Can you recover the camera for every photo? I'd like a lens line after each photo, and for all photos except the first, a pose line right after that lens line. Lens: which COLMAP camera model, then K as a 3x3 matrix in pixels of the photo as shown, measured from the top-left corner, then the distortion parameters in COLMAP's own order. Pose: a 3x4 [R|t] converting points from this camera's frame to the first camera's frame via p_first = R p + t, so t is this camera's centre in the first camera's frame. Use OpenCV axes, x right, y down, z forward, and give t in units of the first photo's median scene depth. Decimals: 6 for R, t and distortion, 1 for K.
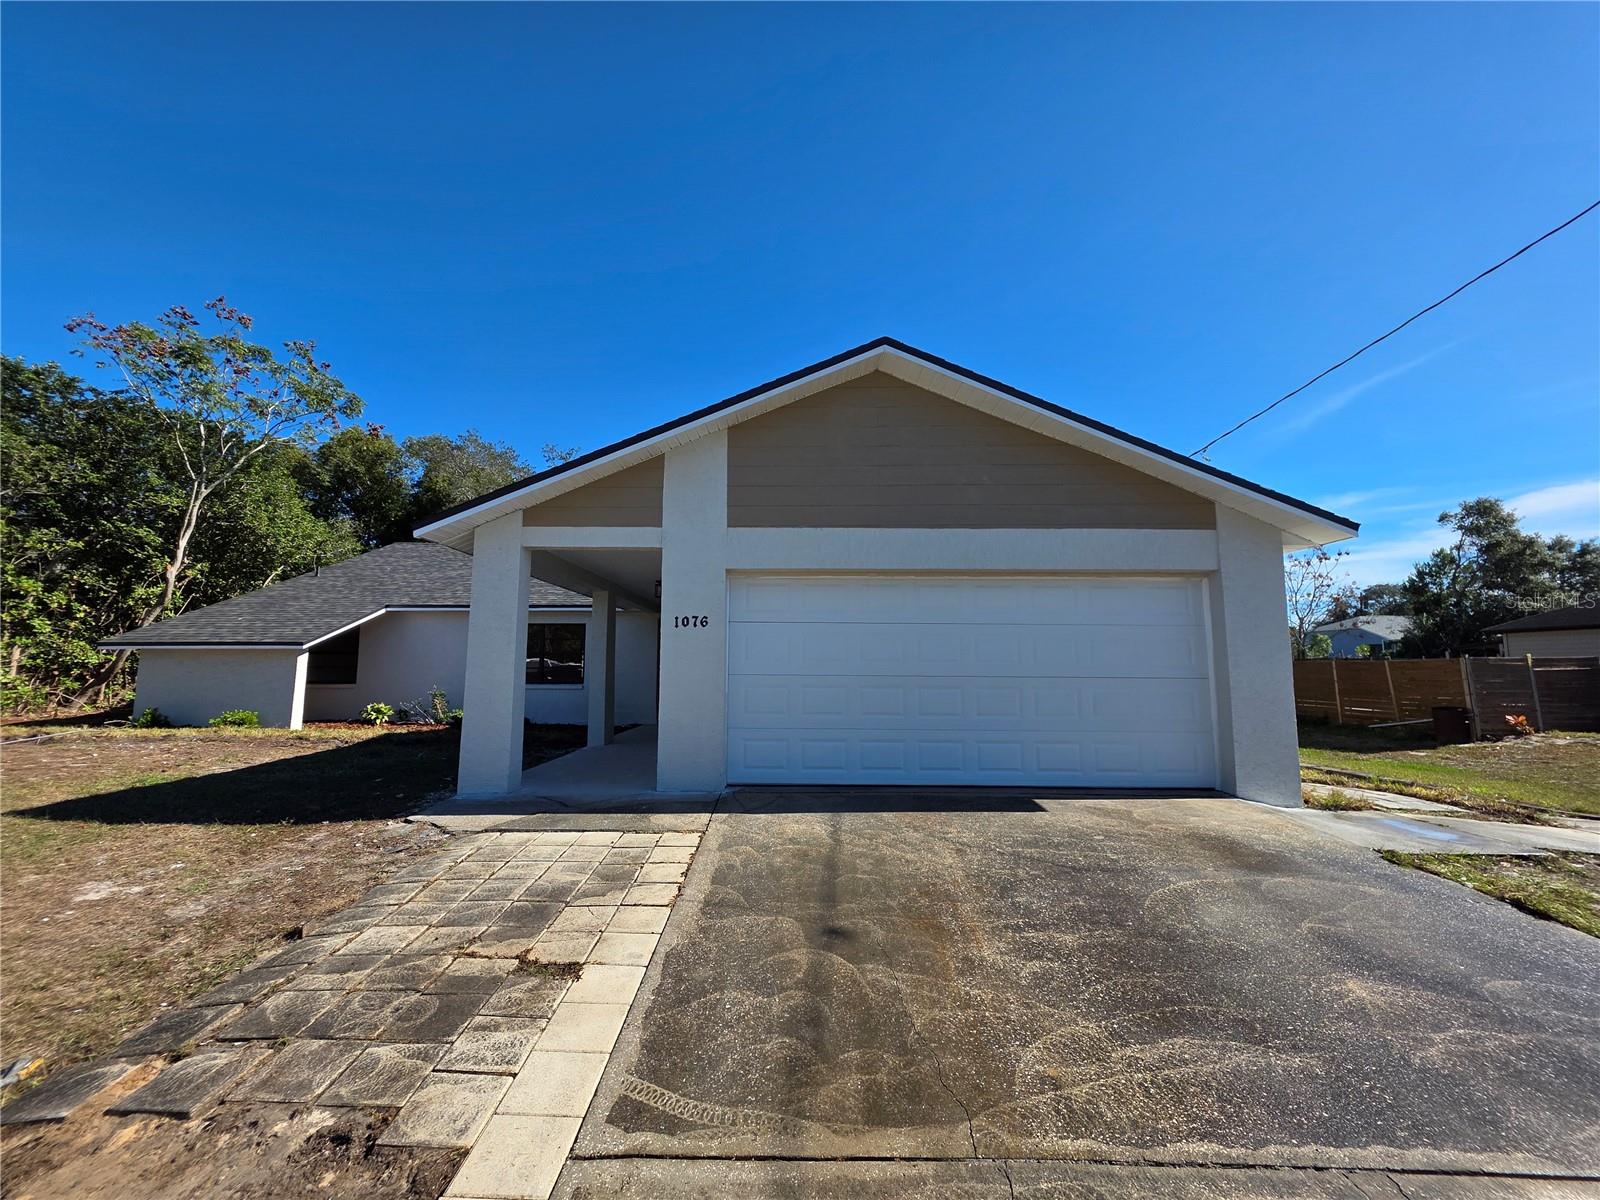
lens RADIAL K [[638.6, 0, 787.8], [0, 638.6, 604.4], [0, 0, 1]] dist [0.003810, -0.000199]
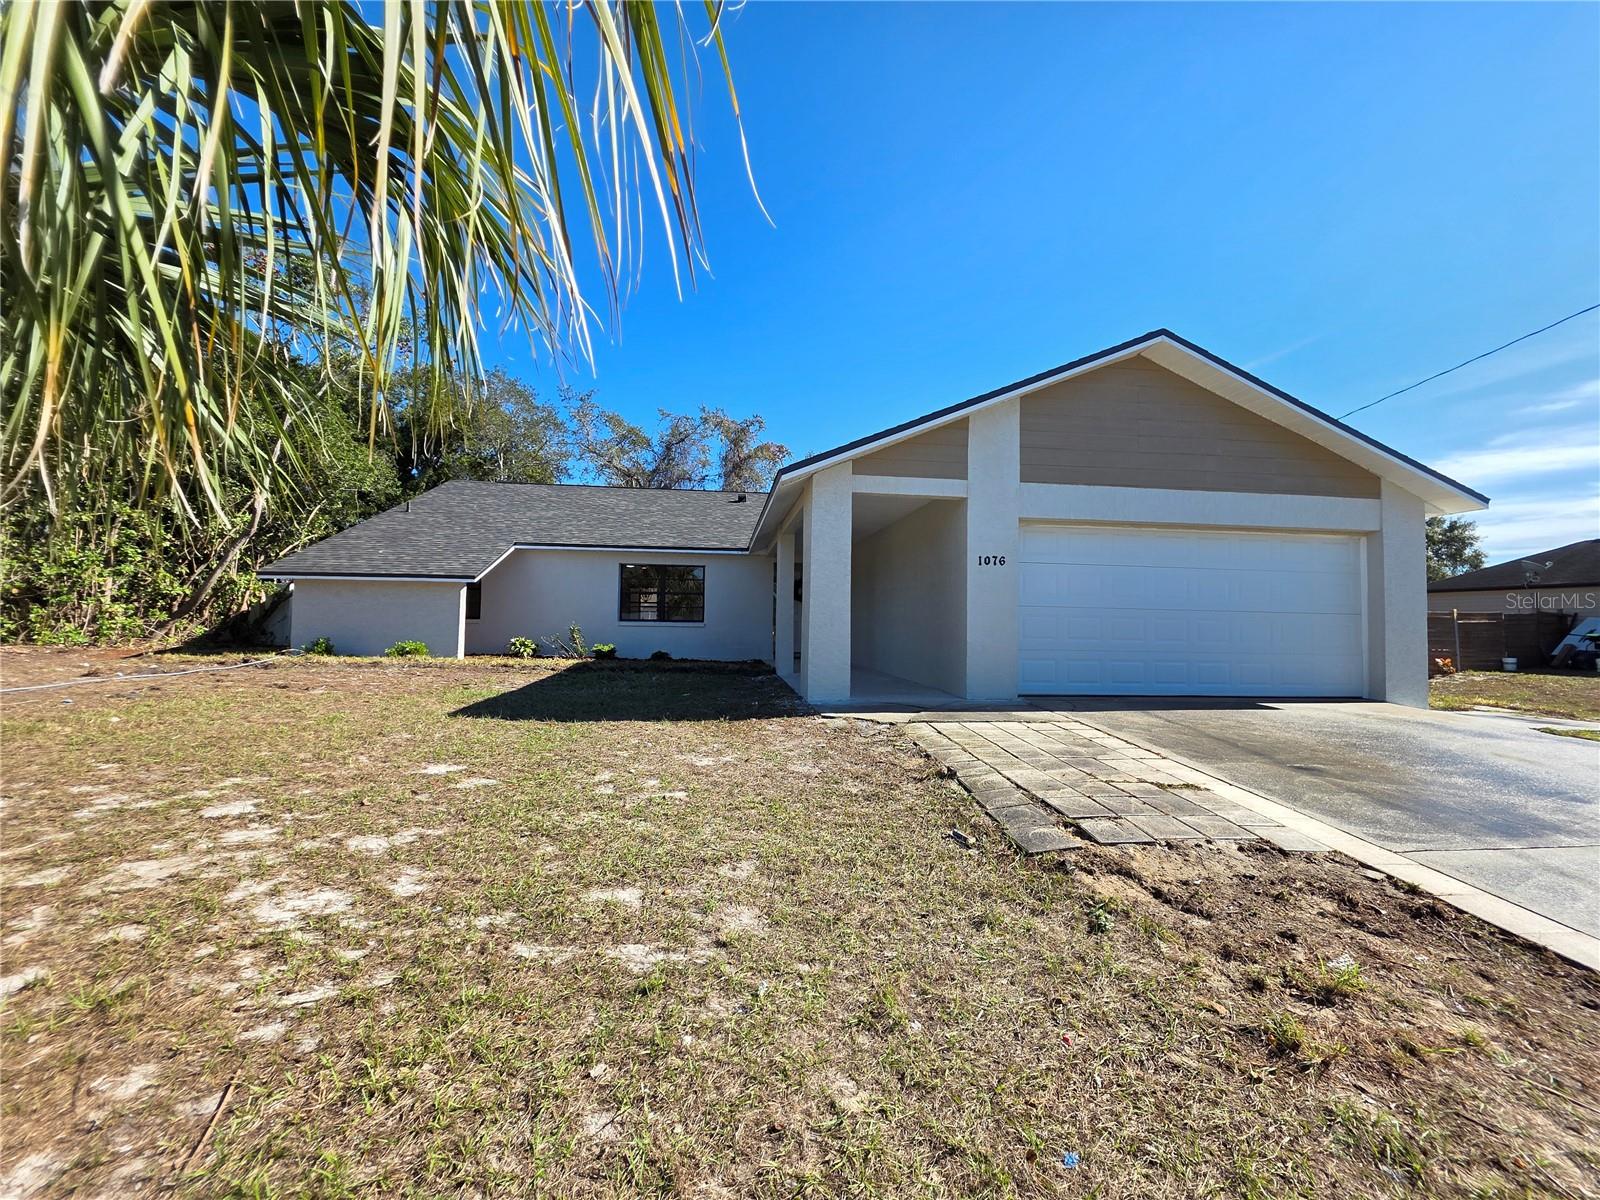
lens RADIAL K [[633.9, 0, 789.2], [0, 633.9, 604.4], [0, 0, 1]] dist [0.002814, 0.000427]
pose [[0.992608, 0.016373, 0.120256, -0.652812], [-0.025192, 0.997073, 0.072184, 0.031567], [-0.118722, -0.074680, 0.990115, -0.138320]]
